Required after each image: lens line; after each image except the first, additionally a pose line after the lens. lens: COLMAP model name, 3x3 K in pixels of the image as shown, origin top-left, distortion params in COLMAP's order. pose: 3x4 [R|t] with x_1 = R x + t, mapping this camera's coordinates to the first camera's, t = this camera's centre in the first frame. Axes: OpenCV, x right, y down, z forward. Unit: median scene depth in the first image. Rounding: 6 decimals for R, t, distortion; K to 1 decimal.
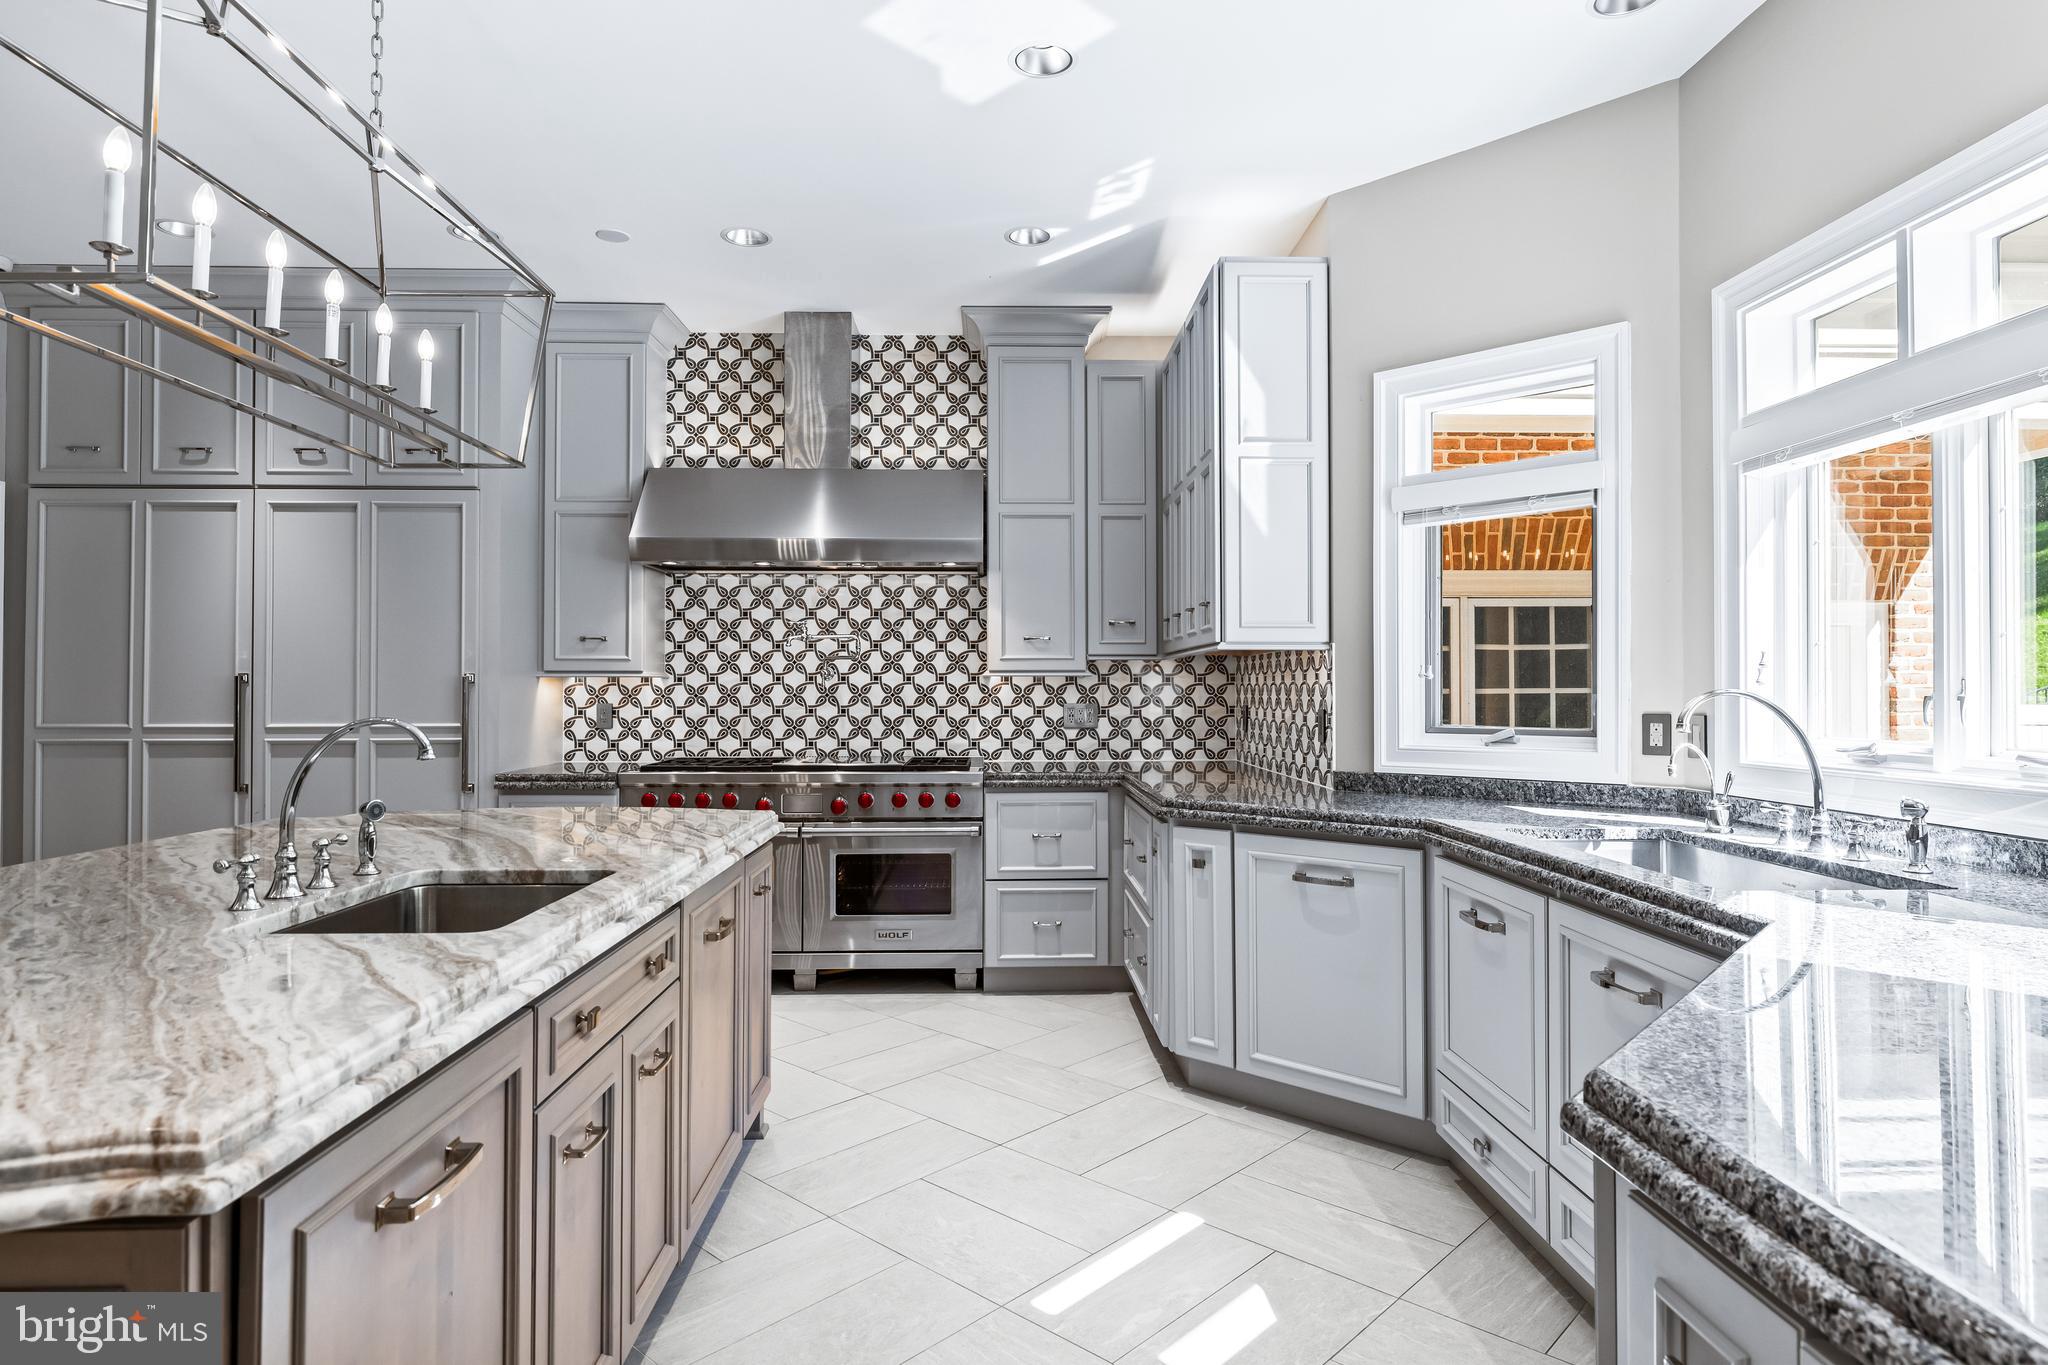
lens RADIAL K [[1133.5, 0, 1027.8], [0, 1133.5, 673.6], [0, 0, 1]] dist [-0.000660, 0.002362]
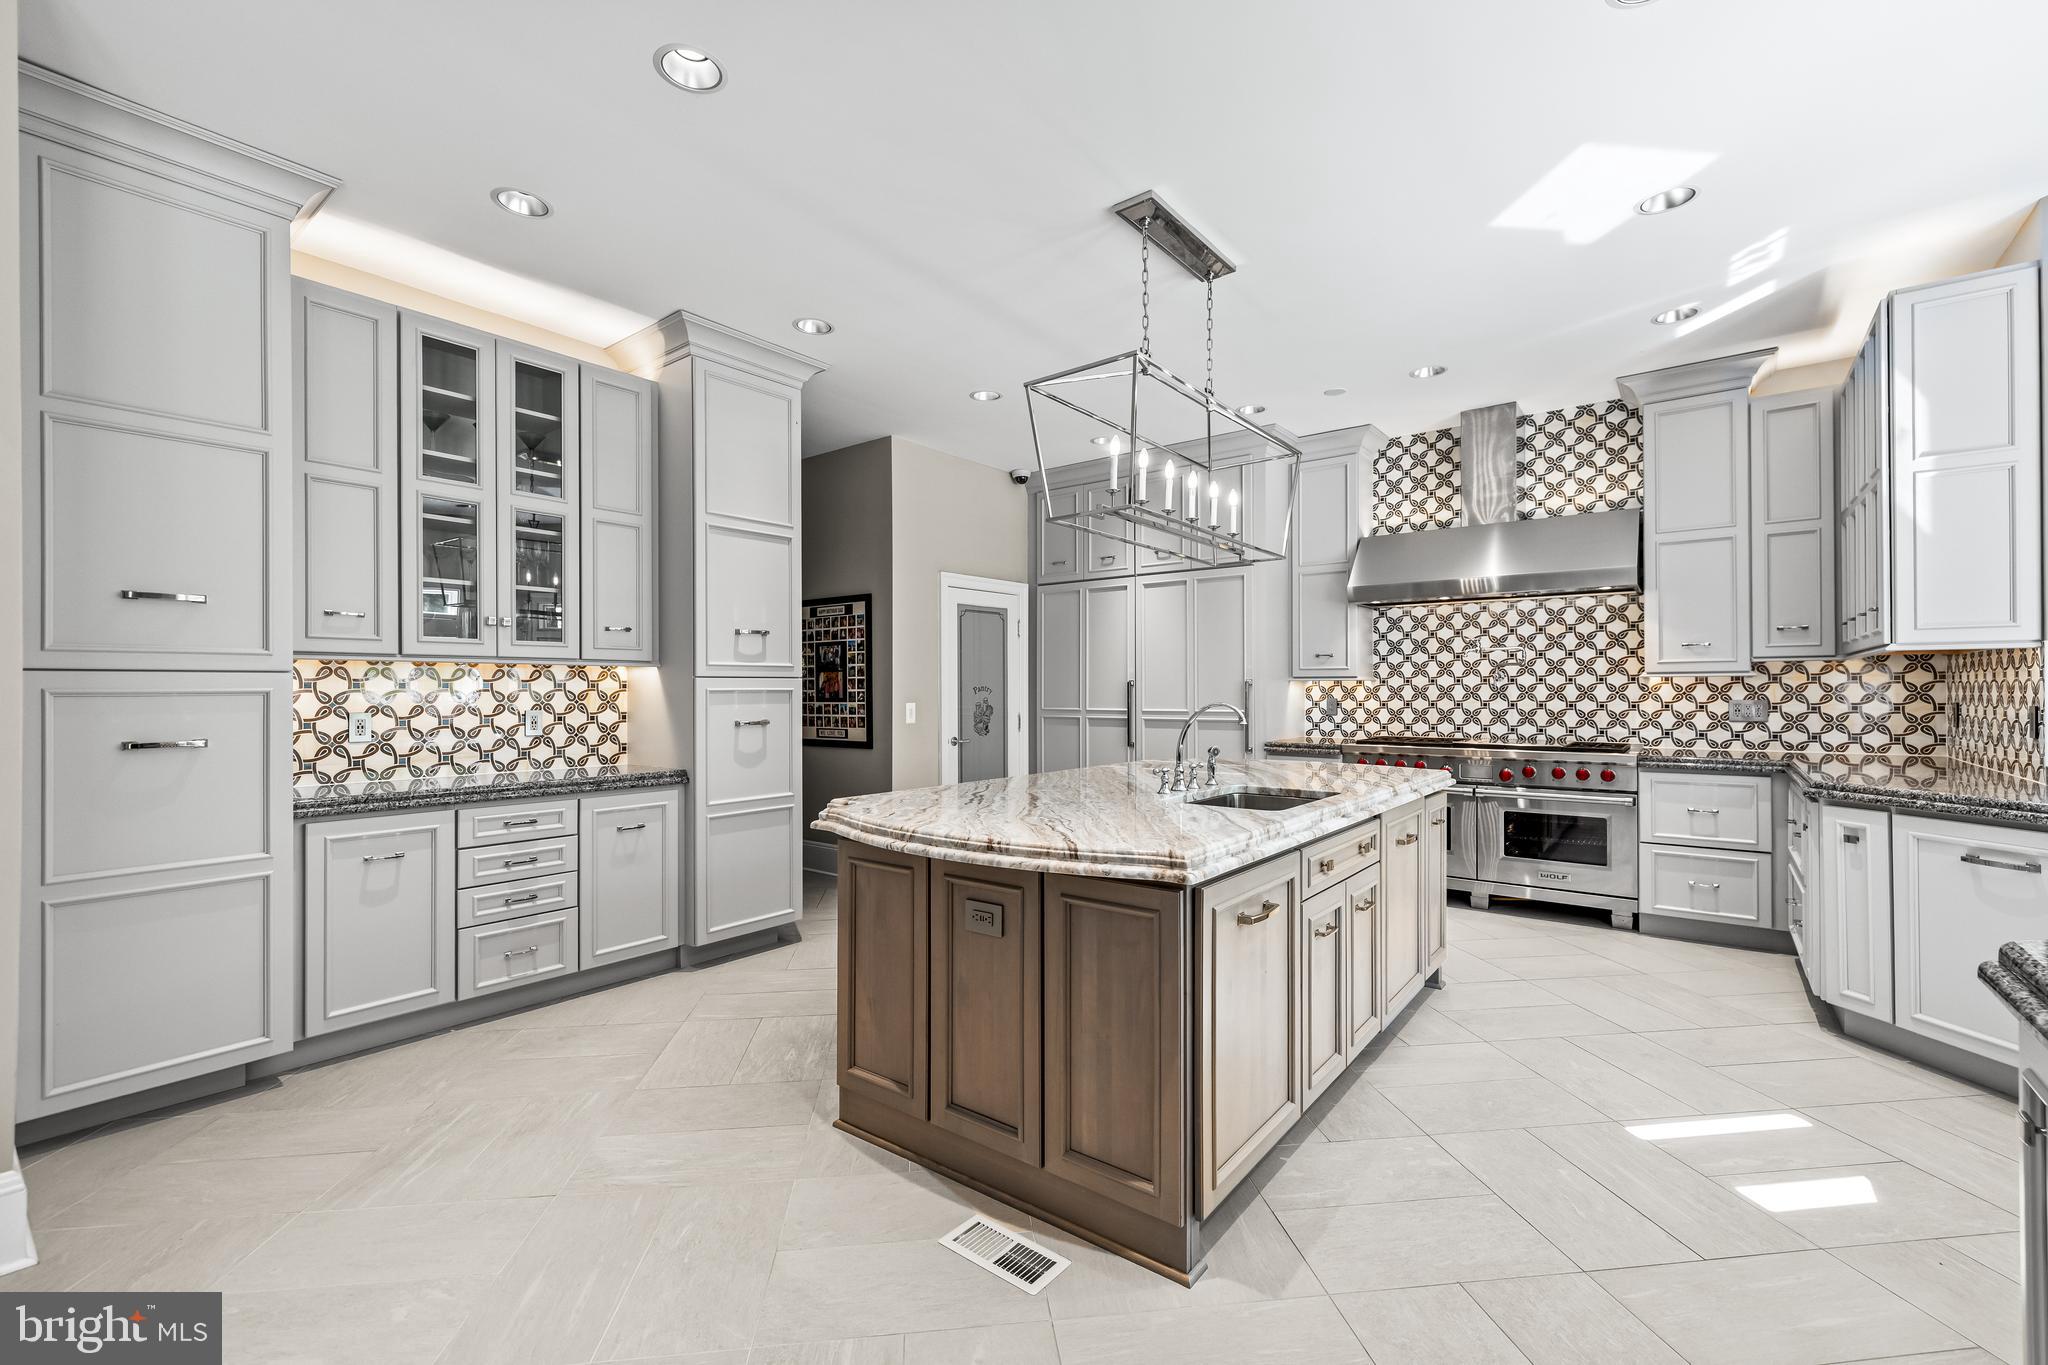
lens RADIAL K [[863.0, 0, 1027.8], [0, 863.0, 687.4], [0, 0, 1]] dist [0.000718, 0.000215]
pose [[0.768476, -0.004107, -0.639866, 0.054029], [0.011464, 0.999907, 0.007350, -0.001057], [0.639776, -0.012983, 0.768451, -0.151852]]
